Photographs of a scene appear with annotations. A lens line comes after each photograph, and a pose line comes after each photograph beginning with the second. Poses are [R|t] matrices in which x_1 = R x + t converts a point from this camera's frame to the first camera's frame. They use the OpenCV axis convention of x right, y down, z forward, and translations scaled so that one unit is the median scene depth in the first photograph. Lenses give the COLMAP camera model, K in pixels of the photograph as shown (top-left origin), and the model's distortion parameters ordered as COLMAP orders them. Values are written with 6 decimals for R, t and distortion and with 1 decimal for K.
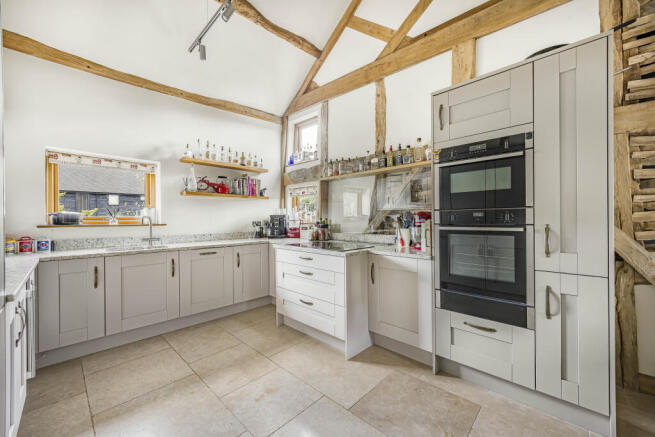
lens RADIAL K [[258.6, 0, 329.4], [0, 258.6, 220.4], [0, 0, 1]] dist [-0.001682, 0.000137]
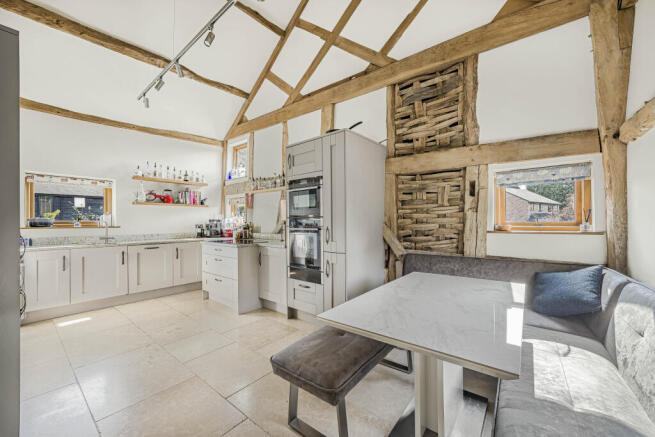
lens RADIAL K [[258.6, 0, 330.6], [0, 258.6, 222.1], [0, 0, 1]] dist [-0.001682, 0.000137]
pose [[0.997203, 0.000804, 0.074739, 0.335809], [-0.000501, 0.999992, -0.004072, -0.003595], [-0.074741, 0.004024, 0.997195, -0.390103]]
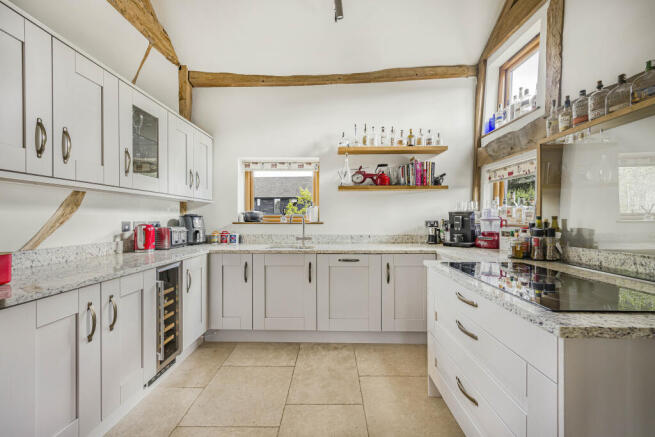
lens RADIAL K [[258.6, 0, 326.7], [0, 258.6, 219.9], [0, 0, 1]] dist [-0.001682, 0.000137]
pose [[0.675323, 0.009199, -0.737465, 0.068548], [-0.006608, 0.999958, 0.006422, -0.002112], [0.737493, 0.000536, 0.675355, 0.369819]]
